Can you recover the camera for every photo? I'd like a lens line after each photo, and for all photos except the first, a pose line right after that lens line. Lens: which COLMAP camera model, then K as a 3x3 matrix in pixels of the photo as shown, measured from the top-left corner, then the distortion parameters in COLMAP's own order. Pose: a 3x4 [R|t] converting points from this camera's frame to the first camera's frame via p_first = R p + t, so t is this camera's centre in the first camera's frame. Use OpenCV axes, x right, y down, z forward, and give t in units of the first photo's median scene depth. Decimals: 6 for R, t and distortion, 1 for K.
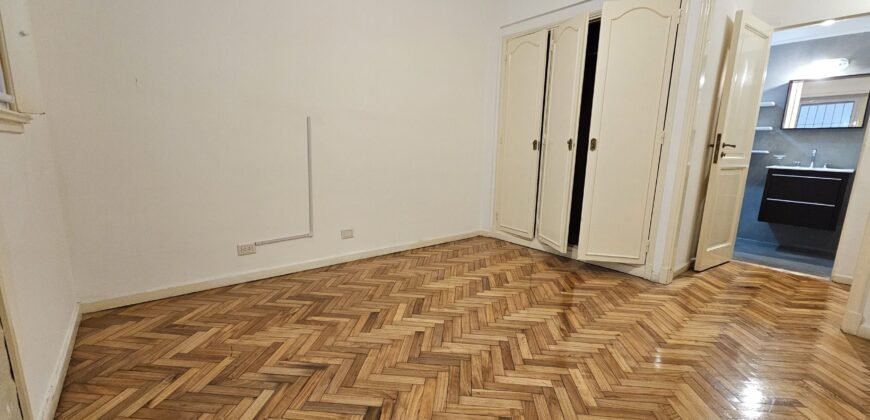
lens RADIAL K [[356.4, 0, 434.1], [0, 356.4, 214.7], [0, 0, 1]] dist [-0.001549, -0.000193]
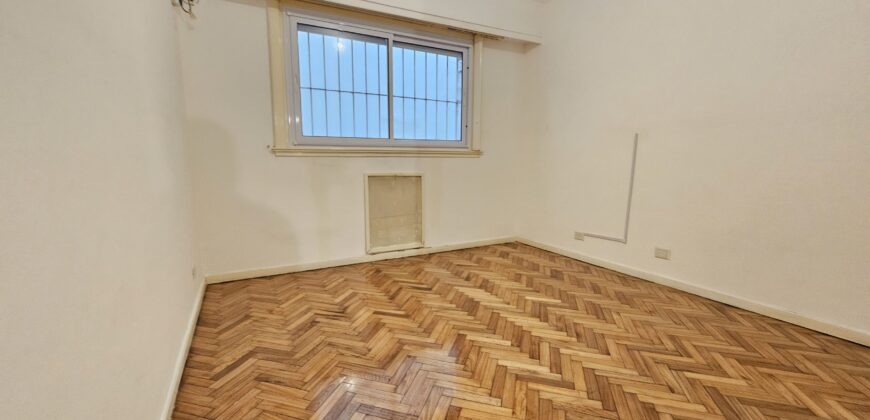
lens RADIAL K [[356.4, 0, 434.1], [0, 356.4, 214.7], [0, 0, 1]] dist [-0.001549, -0.000193]
pose [[-0.197854, 0.134892, -0.970906, 0.825192], [-0.176644, 0.969364, 0.170675, -0.107101], [0.964184, 0.205273, -0.167965, 0.597453]]
